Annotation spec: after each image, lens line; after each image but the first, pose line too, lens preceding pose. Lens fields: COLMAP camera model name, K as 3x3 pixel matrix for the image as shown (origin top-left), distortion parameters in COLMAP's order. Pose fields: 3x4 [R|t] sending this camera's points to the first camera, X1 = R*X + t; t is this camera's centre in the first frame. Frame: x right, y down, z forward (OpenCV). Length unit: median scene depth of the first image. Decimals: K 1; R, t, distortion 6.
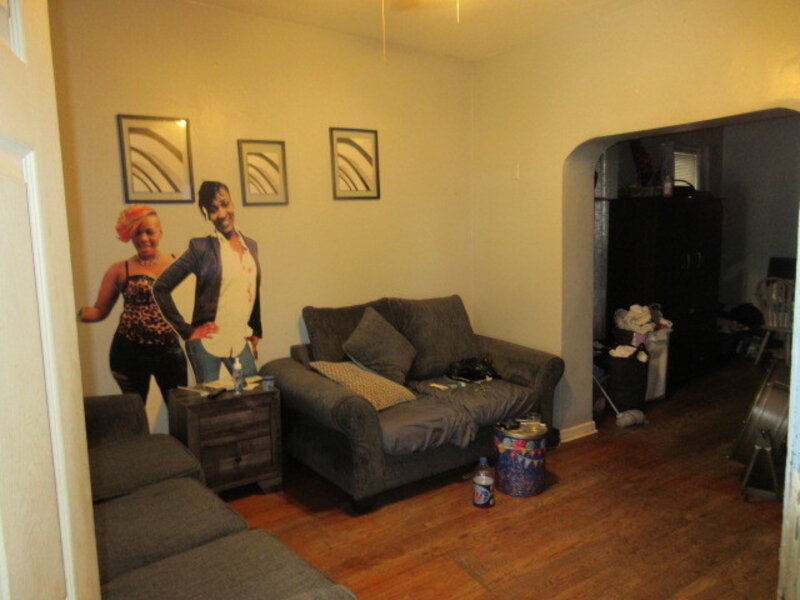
lens RADIAL K [[580.8, 0, 400.0], [0, 580.8, 300.0], [0, 0, 1]] dist [0.009670, -0.007449]
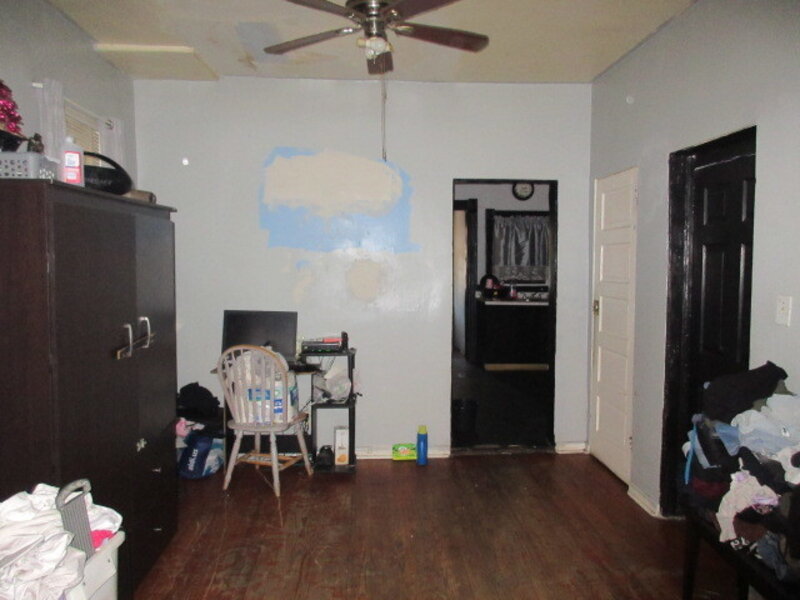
lens RADIAL K [[580.8, 0, 400.0], [0, 580.8, 300.0], [0, 0, 1]] dist [0.009670, -0.007449]
pose [[0.528940, -0.031992, 0.848056, 0.206307], [0.081852, 0.996554, -0.013459, -0.065106], [-0.844703, 0.076534, 0.529736, 0.529116]]
